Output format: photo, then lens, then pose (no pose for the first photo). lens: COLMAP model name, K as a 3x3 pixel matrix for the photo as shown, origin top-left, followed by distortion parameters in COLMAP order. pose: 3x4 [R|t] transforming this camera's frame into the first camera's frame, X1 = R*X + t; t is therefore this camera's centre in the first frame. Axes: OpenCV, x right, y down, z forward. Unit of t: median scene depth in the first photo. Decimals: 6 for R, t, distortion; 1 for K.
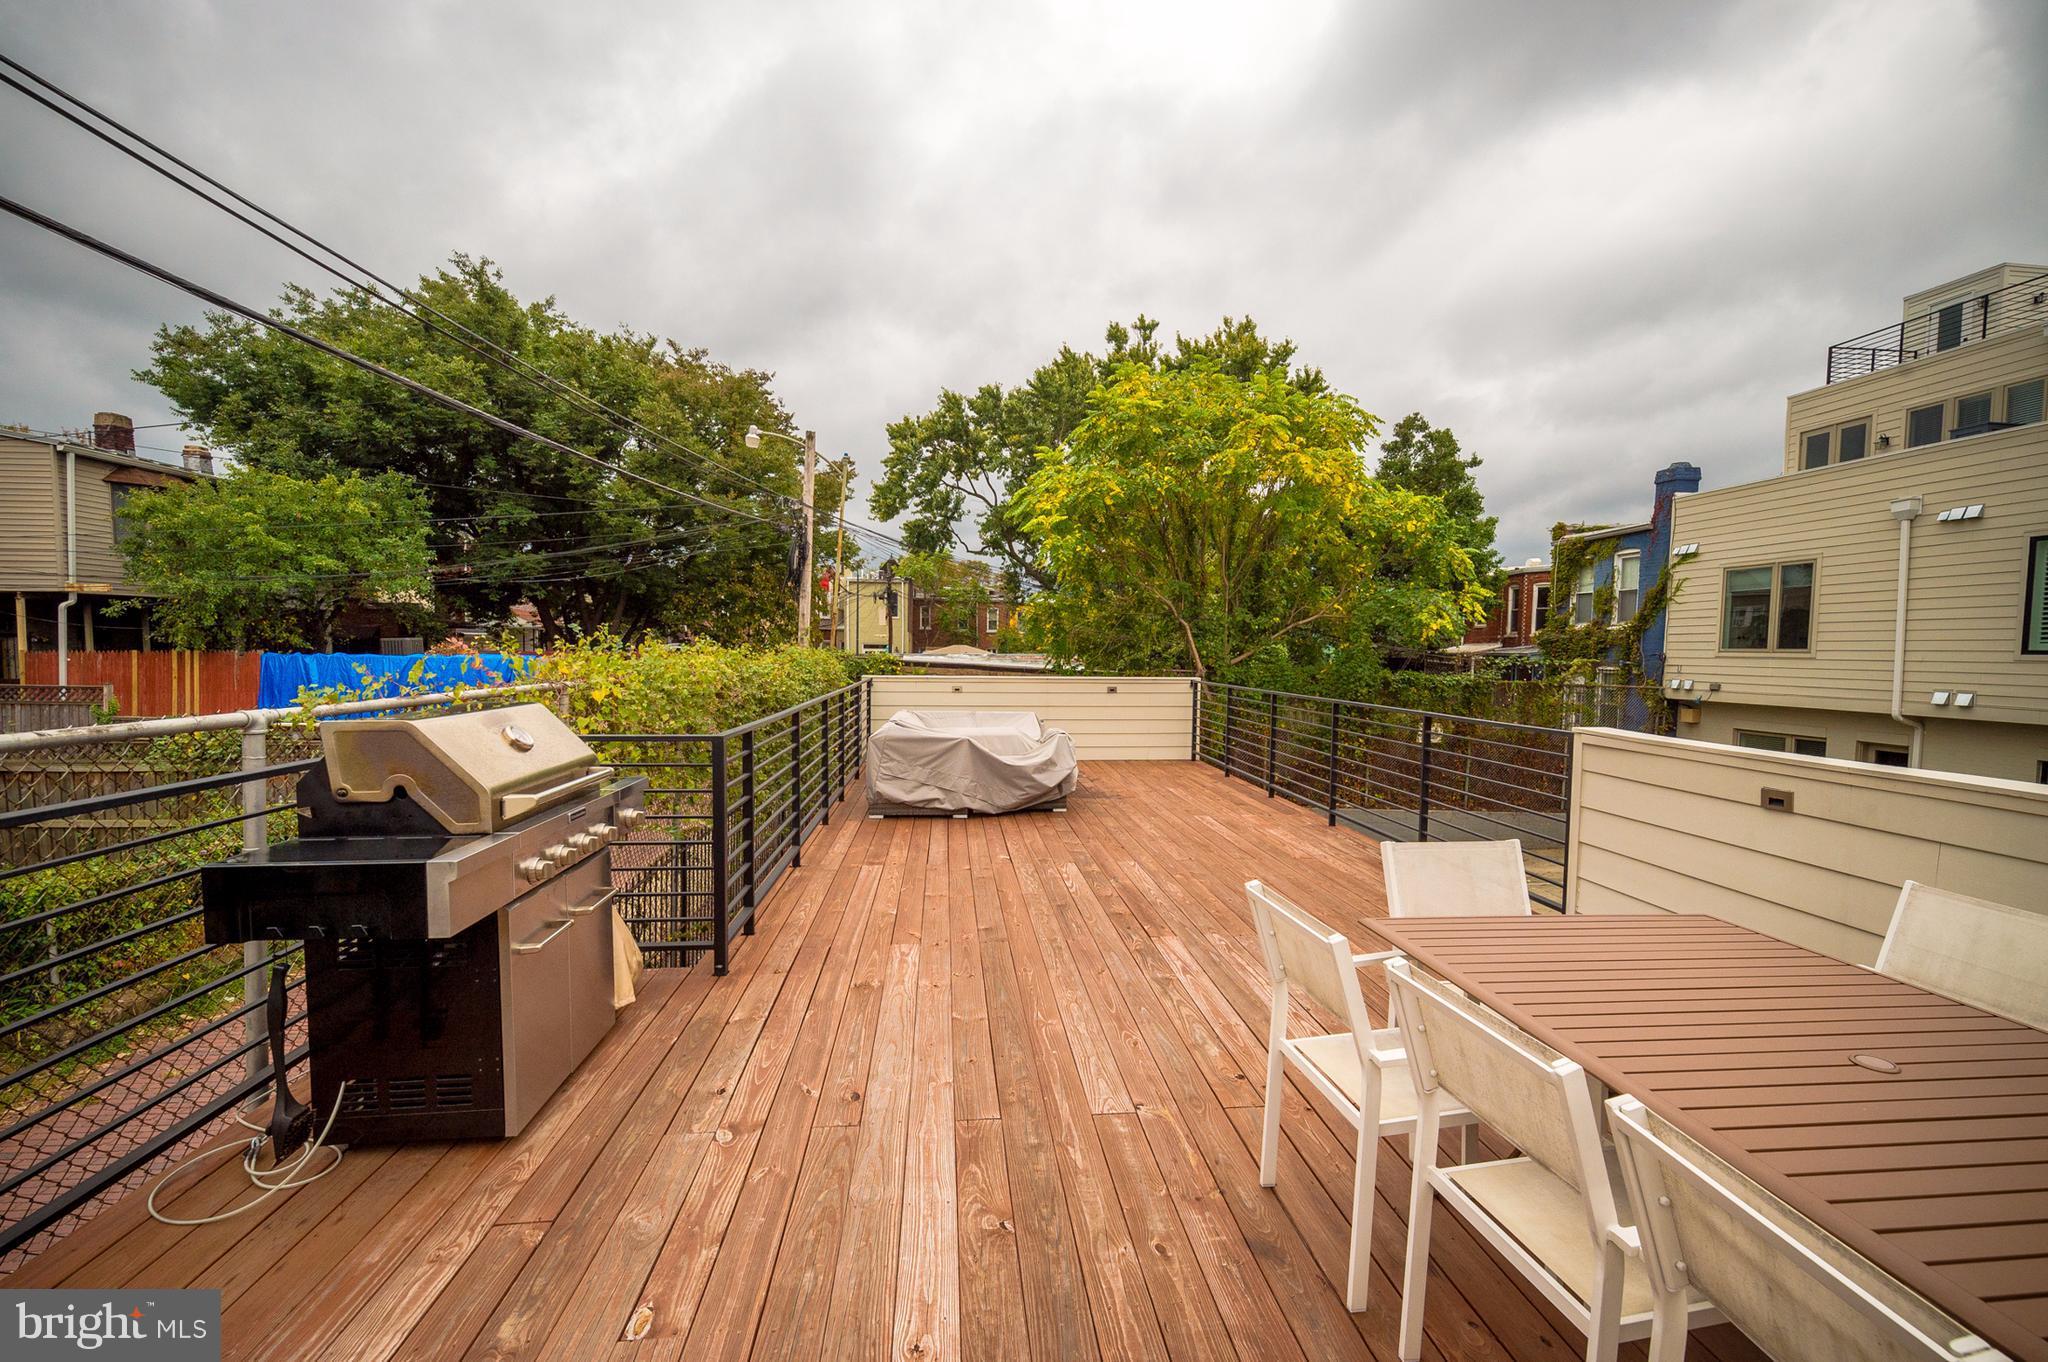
lens RADIAL K [[897.6, 0, 1027.8], [0, 897.6, 673.3], [0, 0, 1]] dist [0.017136, 0.000558]
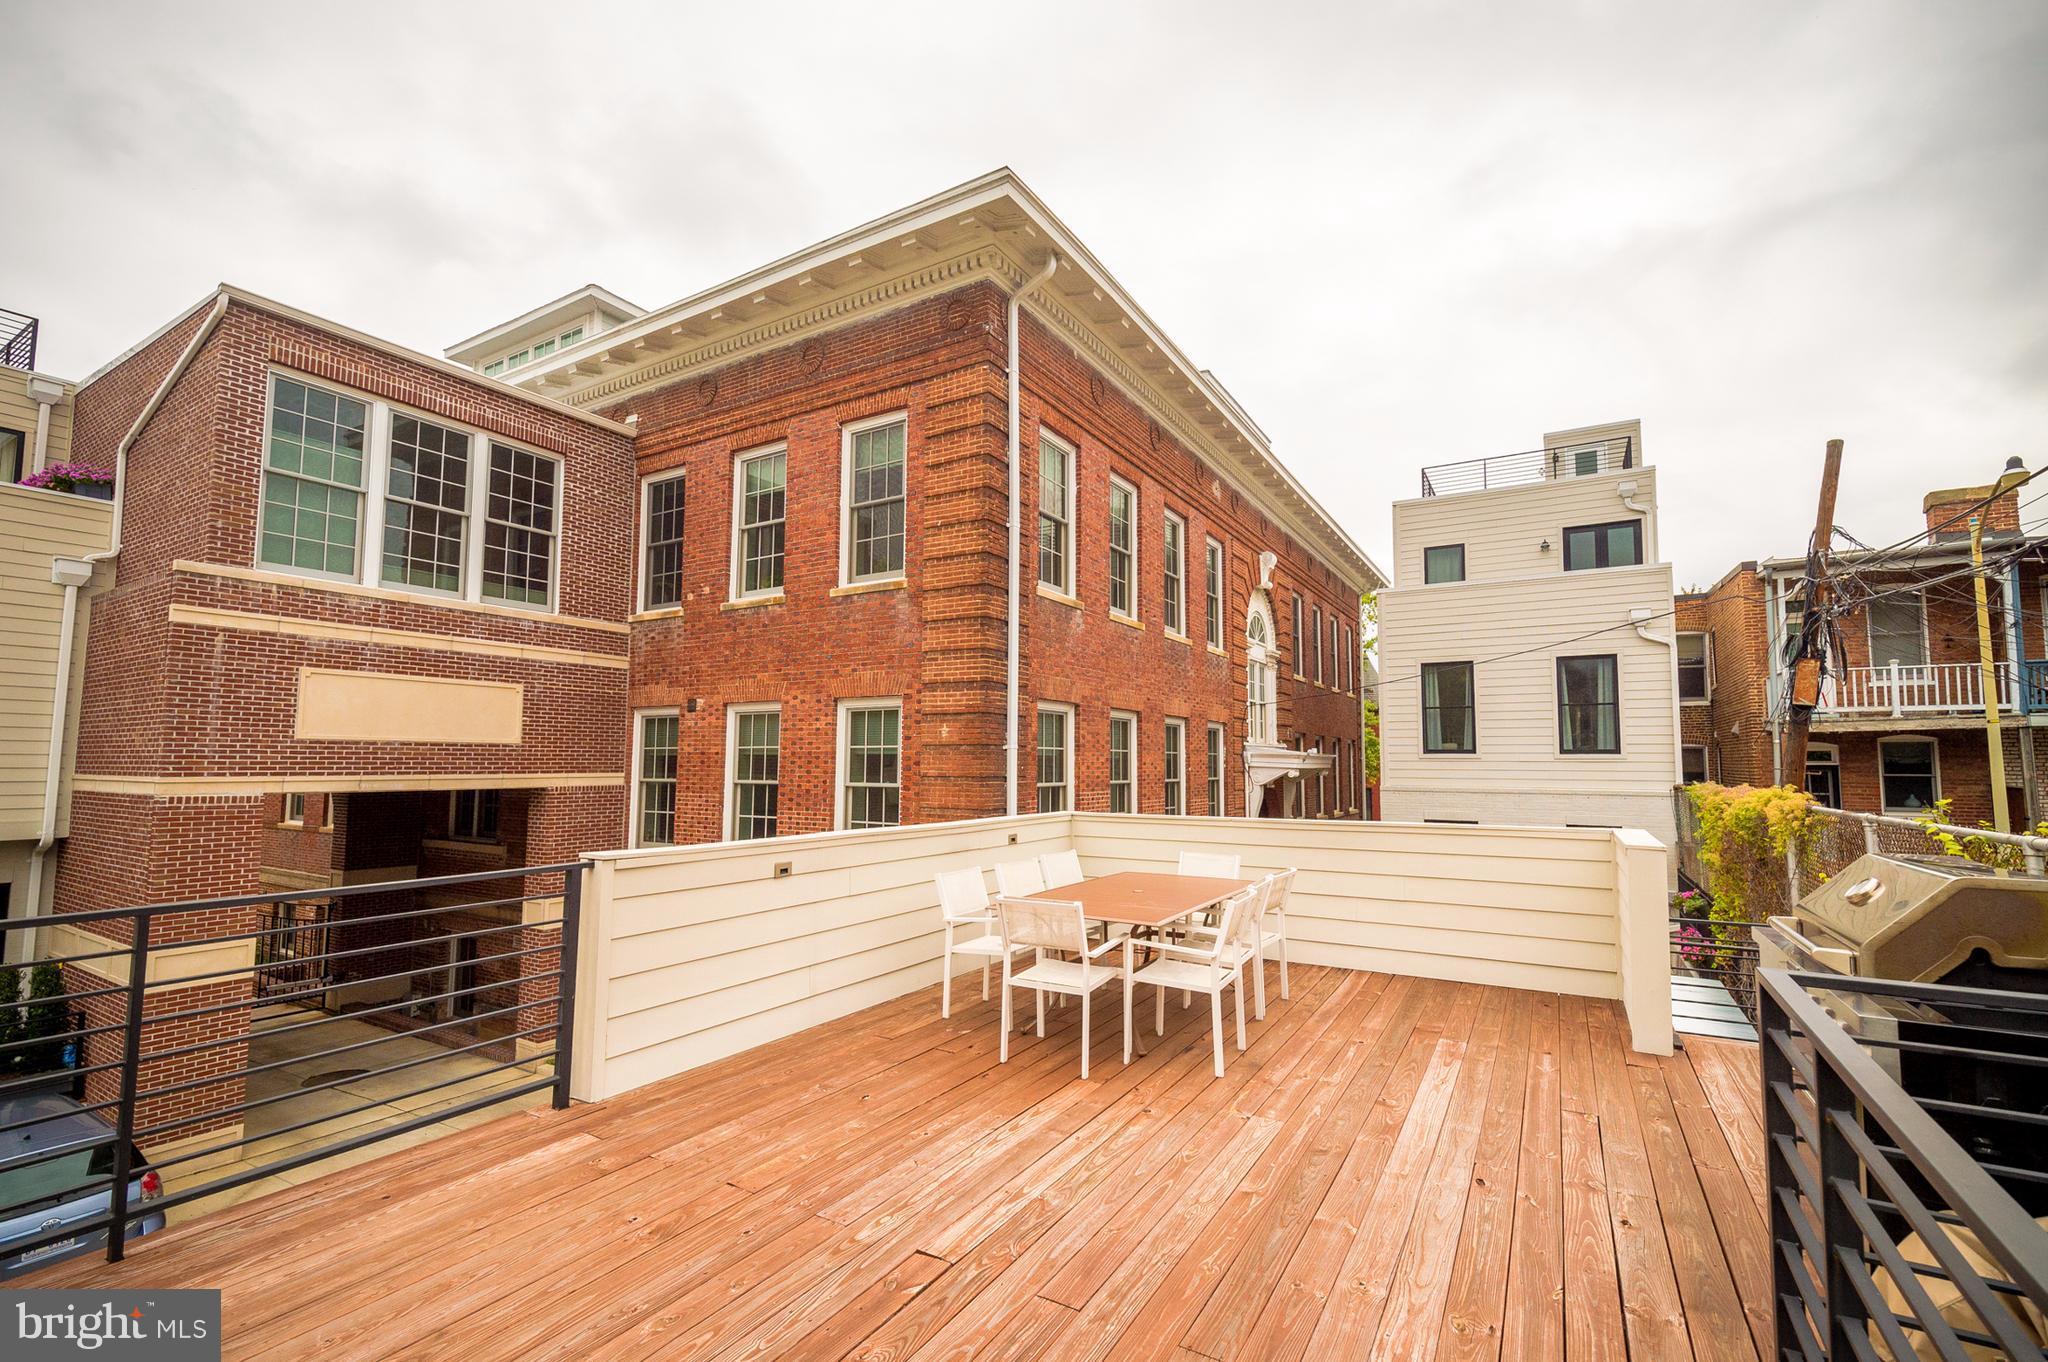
lens RADIAL K [[897.6, 0, 1028.6], [0, 897.6, 684.6], [0, 0, 1]] dist [0.017136, 0.000558]
pose [[-0.812854, 0.036360, 0.581332, -0.368029], [0.000838, 0.998122, -0.061256, -0.072814], [-0.582467, -0.049305, -0.811357, 2.030523]]
